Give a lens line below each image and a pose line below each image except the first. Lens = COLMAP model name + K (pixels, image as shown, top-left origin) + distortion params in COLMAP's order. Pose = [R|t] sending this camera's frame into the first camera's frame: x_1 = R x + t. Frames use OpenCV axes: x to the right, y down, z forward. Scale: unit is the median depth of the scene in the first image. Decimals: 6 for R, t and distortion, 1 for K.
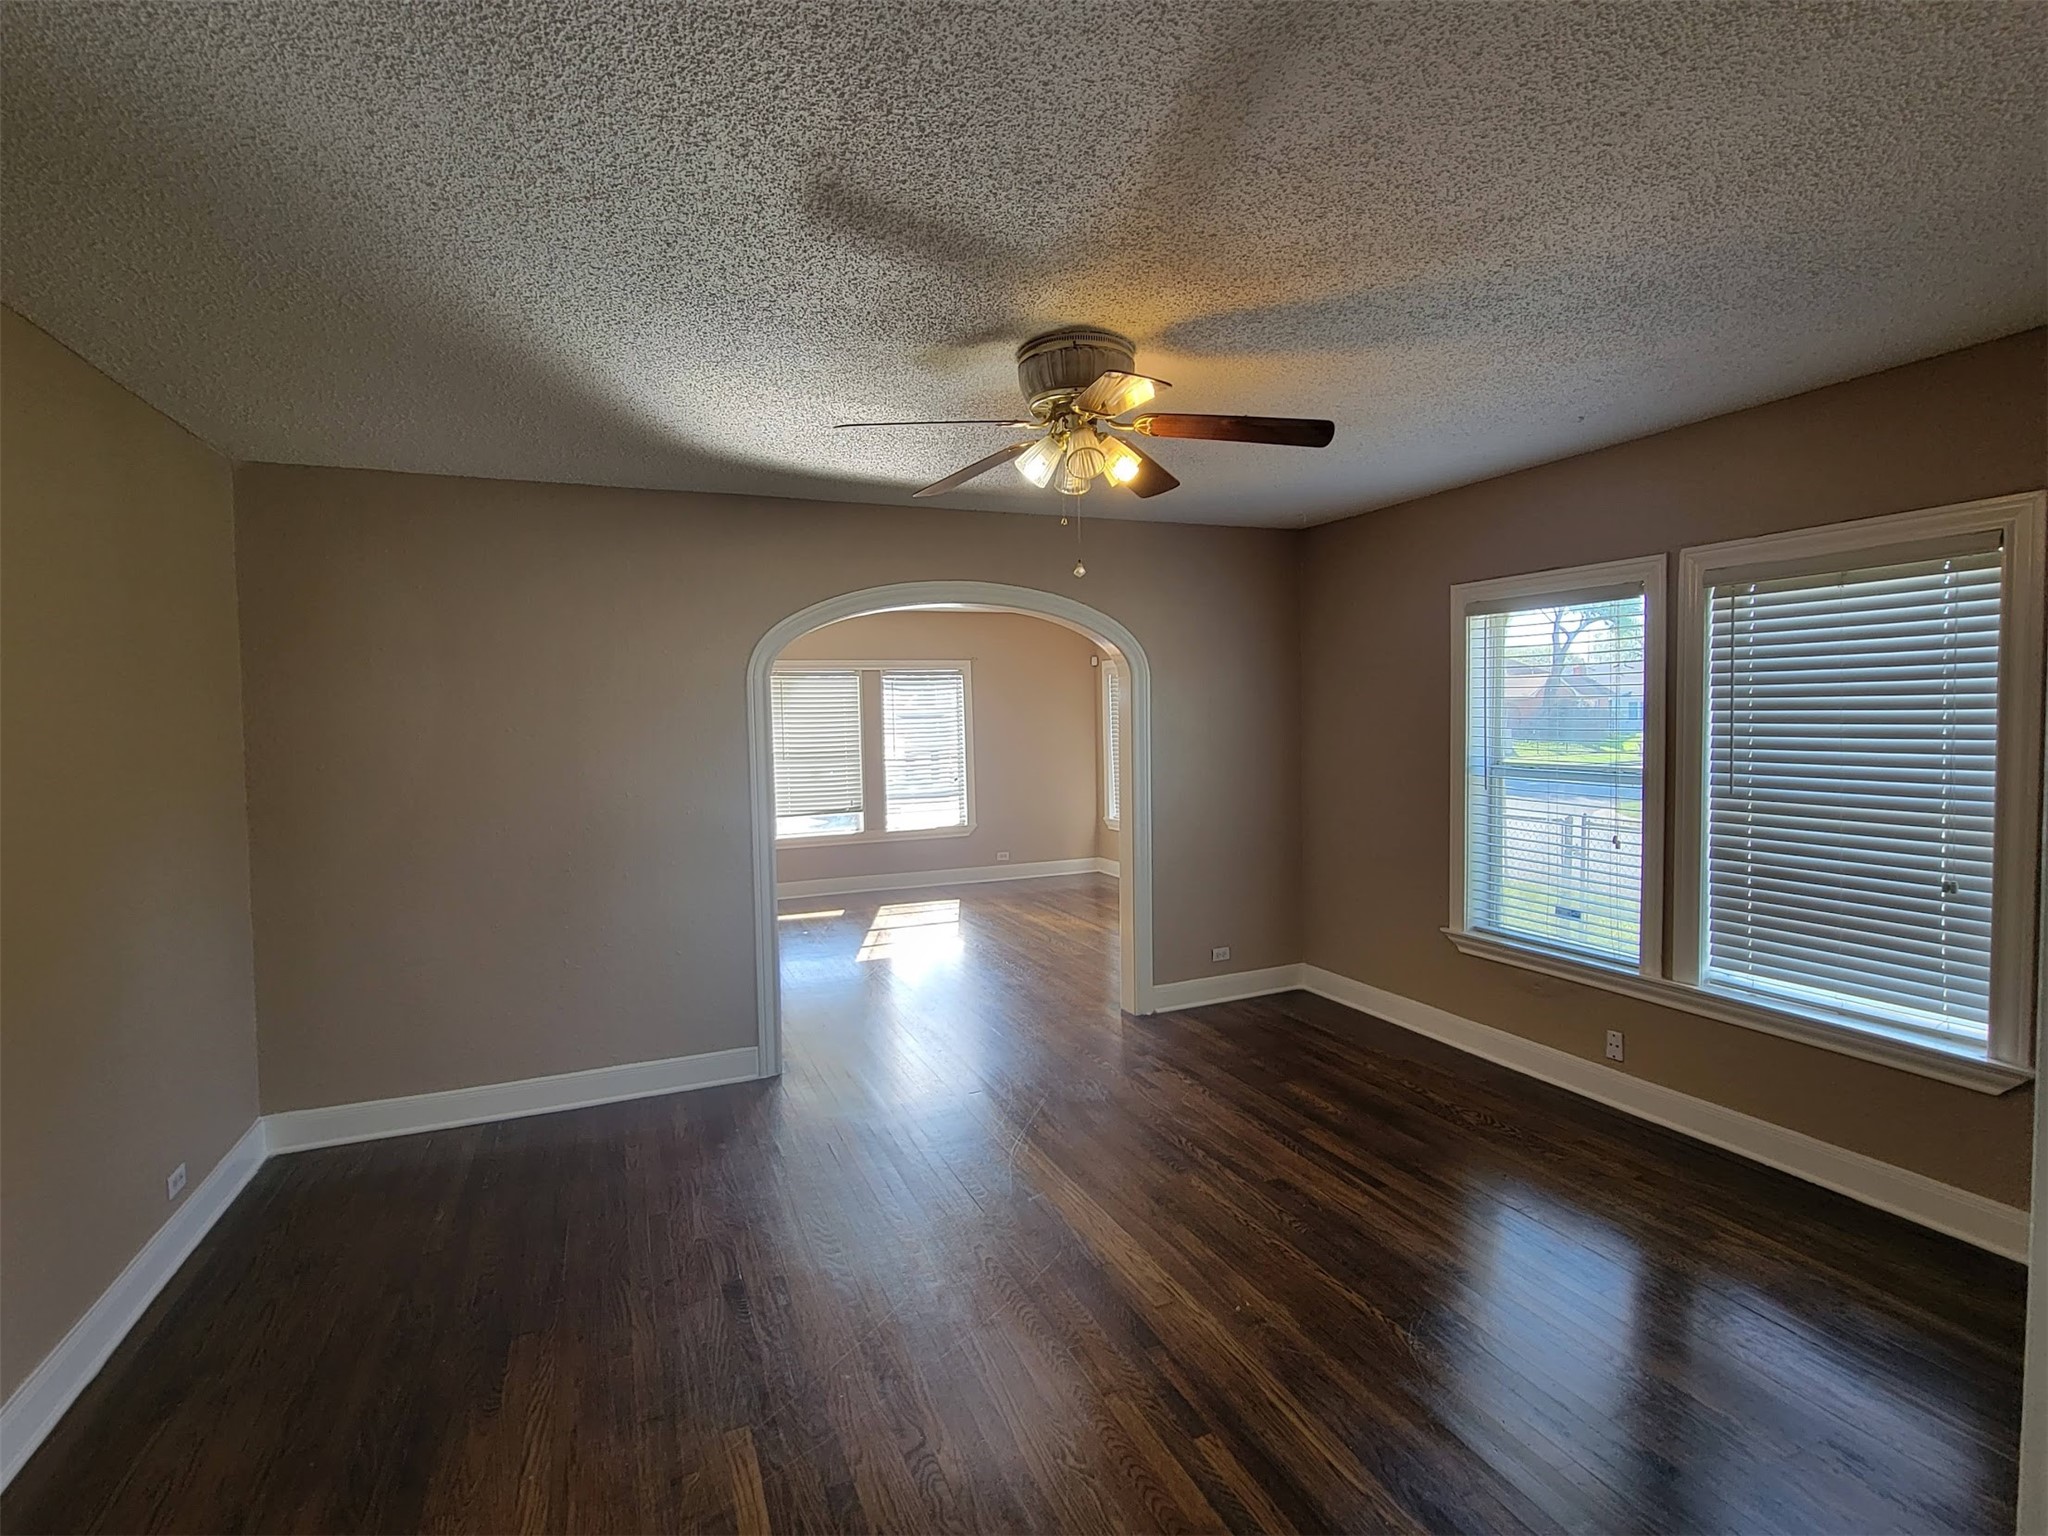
lens RADIAL K [[965.6, 0, 1015.9], [0, 965.6, 763.2], [0, 0, 1]] dist [-0.002052, 0.001487]
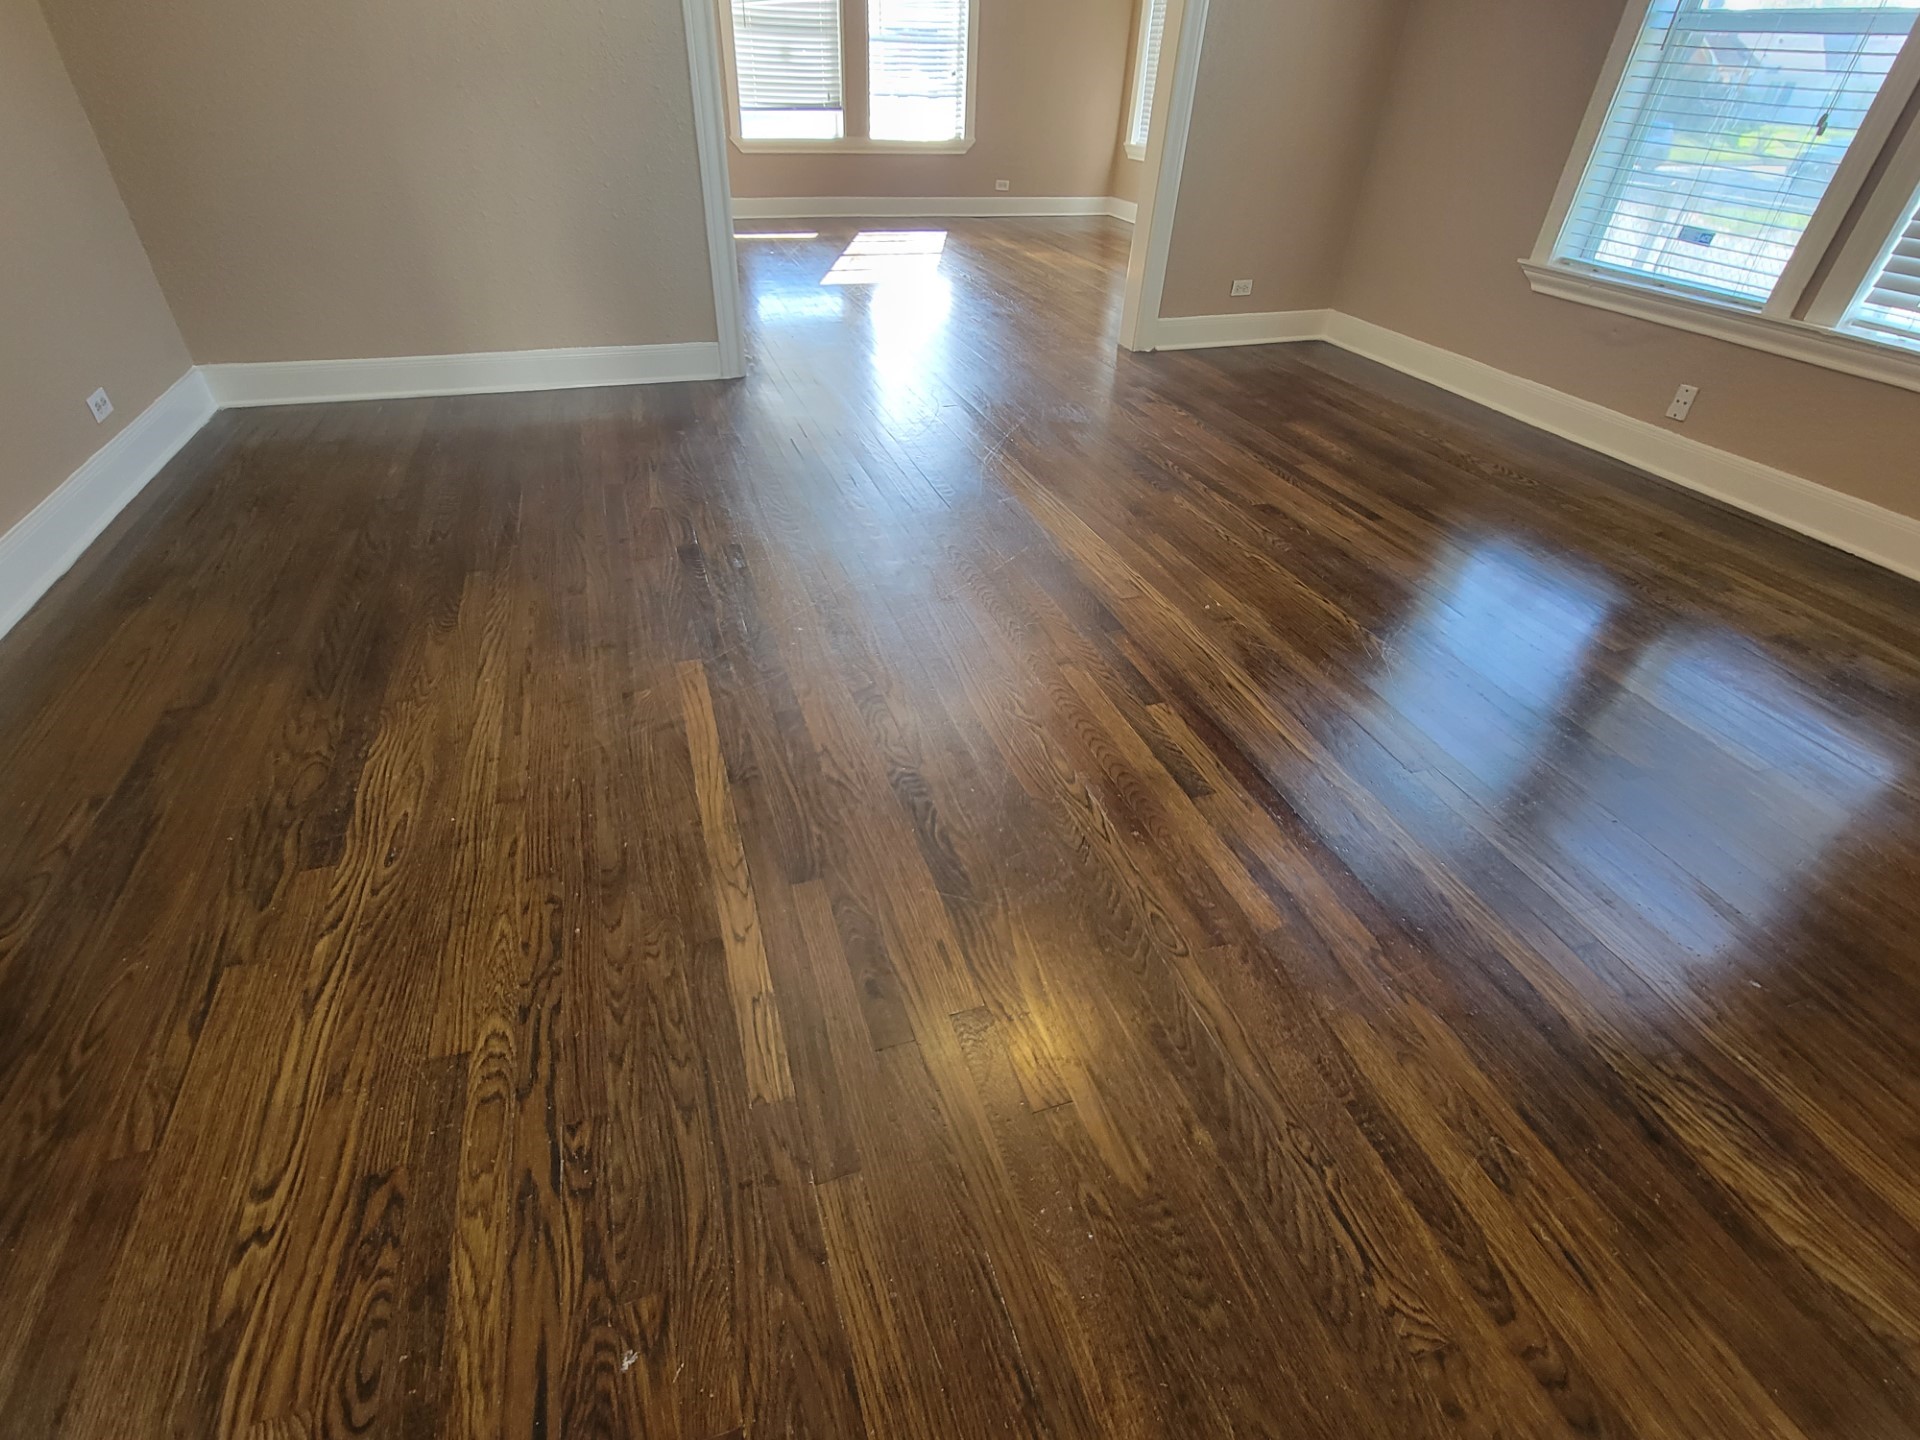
lens RADIAL K [[905.2, 0, 954.5], [0, 905.2, 725.3], [0, 0, 1]] dist [-0.002052, 0.001487]
pose [[0.996072, 0.086384, -0.019460, 0.006369], [-0.060872, 0.827604, 0.558003, 0.140102], [0.064308, -0.554626, 0.829611, 0.138208]]
